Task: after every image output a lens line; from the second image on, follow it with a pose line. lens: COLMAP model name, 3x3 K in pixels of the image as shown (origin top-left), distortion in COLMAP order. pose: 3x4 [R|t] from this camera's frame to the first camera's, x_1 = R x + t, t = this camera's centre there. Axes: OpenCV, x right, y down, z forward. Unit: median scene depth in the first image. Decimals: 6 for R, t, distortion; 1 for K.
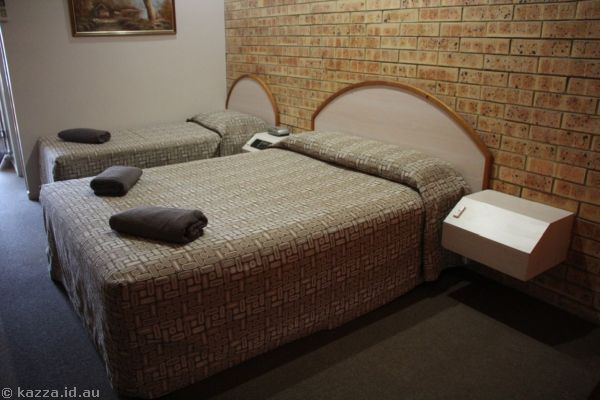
lens RADIAL K [[486.7, 0, 300.0], [0, 486.7, 200.0], [0, 0, 1]] dist [-0.181476, 0.140592]
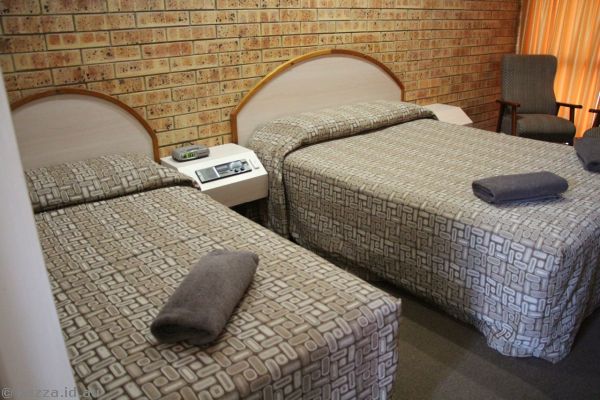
lens RADIAL K [[486.7, 0, 300.0], [0, 486.7, 200.0], [0, 0, 1]] dist [-0.181476, 0.140592]
pose [[-0.063081, -0.370717, 0.926601, -0.909811], [0.327597, 0.869314, 0.370099, -0.365758], [-0.942709, 0.326898, 0.066608, 1.071086]]
